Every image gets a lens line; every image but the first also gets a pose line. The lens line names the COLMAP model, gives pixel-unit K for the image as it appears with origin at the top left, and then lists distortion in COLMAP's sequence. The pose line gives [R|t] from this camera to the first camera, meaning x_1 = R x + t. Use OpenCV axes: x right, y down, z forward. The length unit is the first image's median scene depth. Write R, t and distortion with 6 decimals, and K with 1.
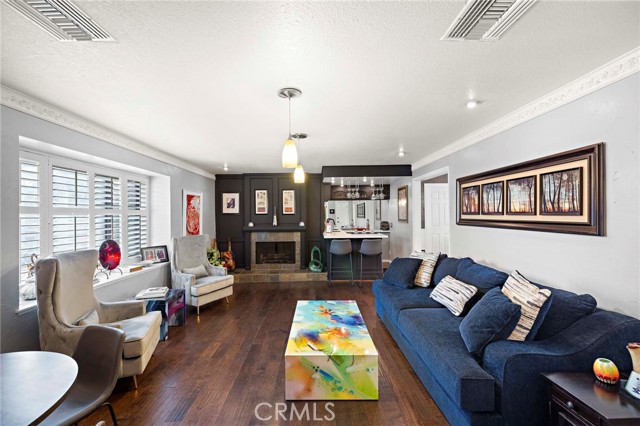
lens RADIAL K [[273.0, 0, 317.4], [0, 273.0, 214.3], [0, 0, 1]] dist [-0.003225, -0.000742]
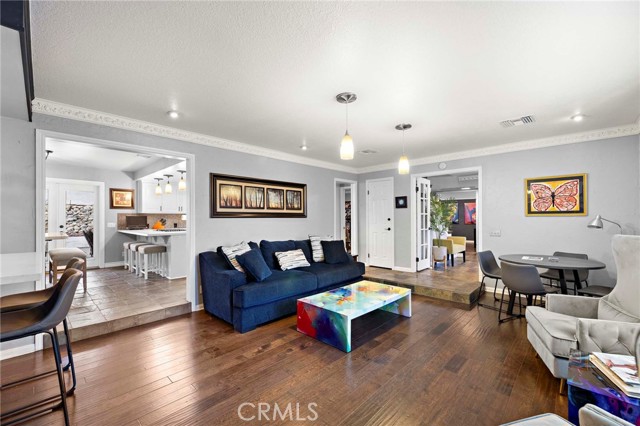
lens RADIAL K [[273.0, 0, 317.6], [0, 273.0, 217.0], [0, 0, 1]] dist [-0.003225, -0.000742]
pose [[-0.714552, -0.001939, 0.699580, -0.700481], [-0.001980, 0.999998, 0.000750, 0.048924], [-0.699579, -0.000849, -0.714554, 2.047744]]
